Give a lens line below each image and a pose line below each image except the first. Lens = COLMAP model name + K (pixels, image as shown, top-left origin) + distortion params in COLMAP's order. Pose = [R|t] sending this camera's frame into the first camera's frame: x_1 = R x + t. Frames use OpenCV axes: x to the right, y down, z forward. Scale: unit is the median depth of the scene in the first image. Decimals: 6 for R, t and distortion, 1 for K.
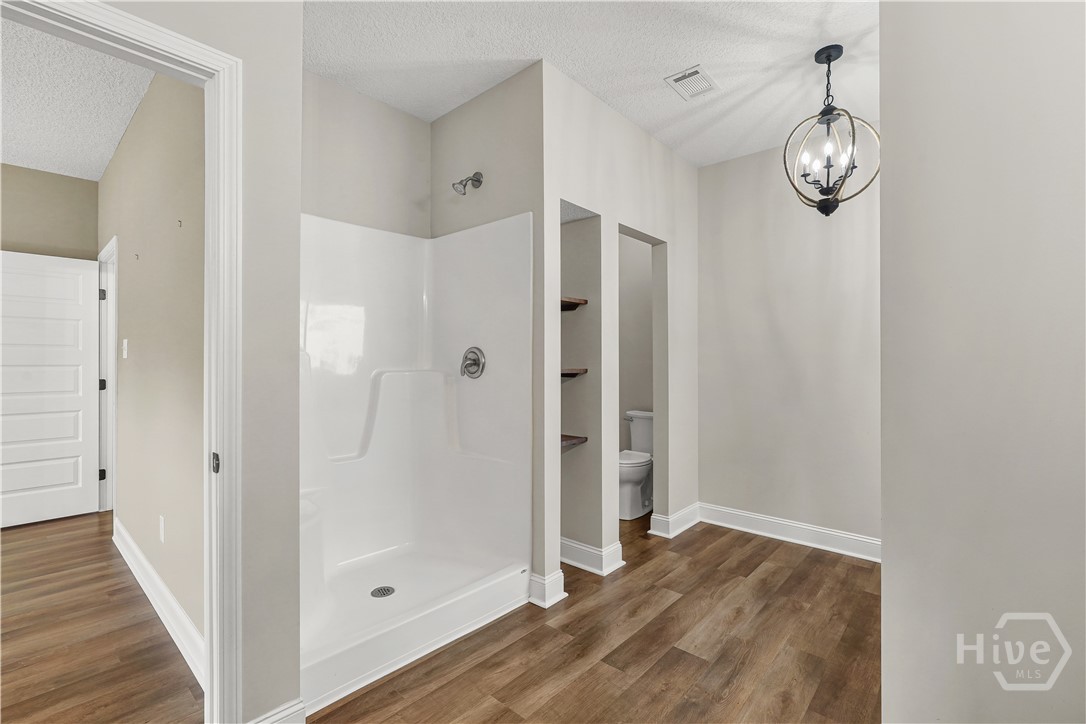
lens RADIAL K [[485.1, 0, 533.7], [0, 485.1, 366.3], [0, 0, 1]] dist [-0.011506, 0.004277]
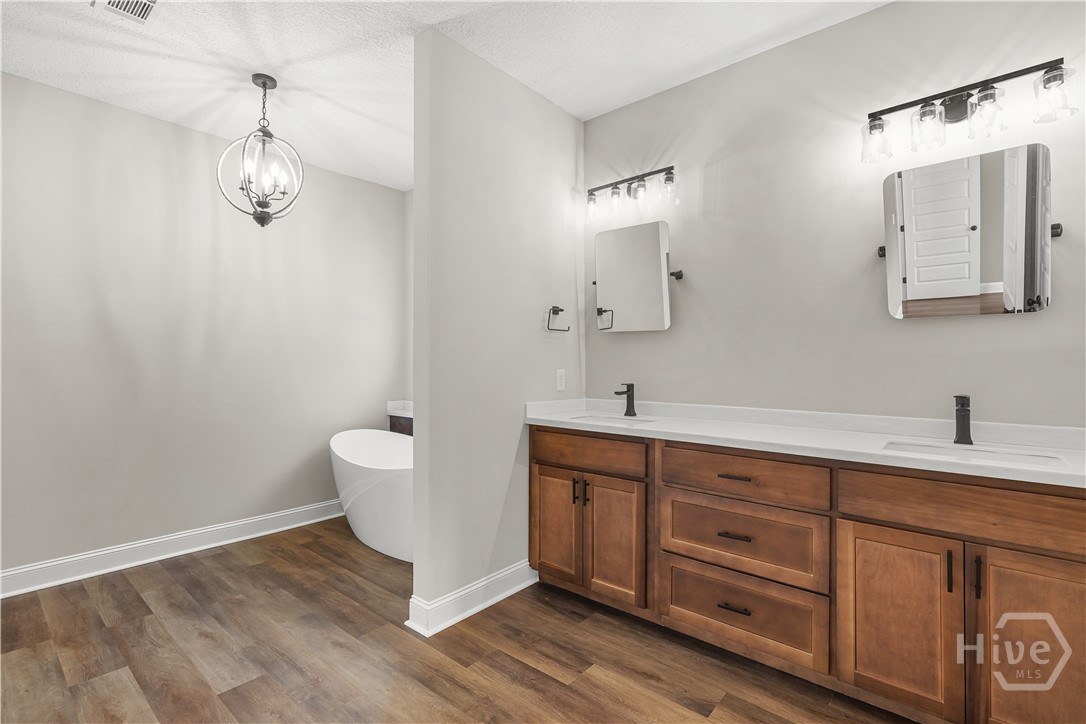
lens RADIAL K [[507.1, 0, 531.5], [0, 507.1, 356.5], [0, 0, 1]] dist [-0.002486, 0.001401]
pose [[-0.022343, 0.004132, 0.999742, -0.511430], [0.008492, 0.999956, -0.003943, -0.006436], [-0.999714, 0.008402, -0.022377, 0.383831]]
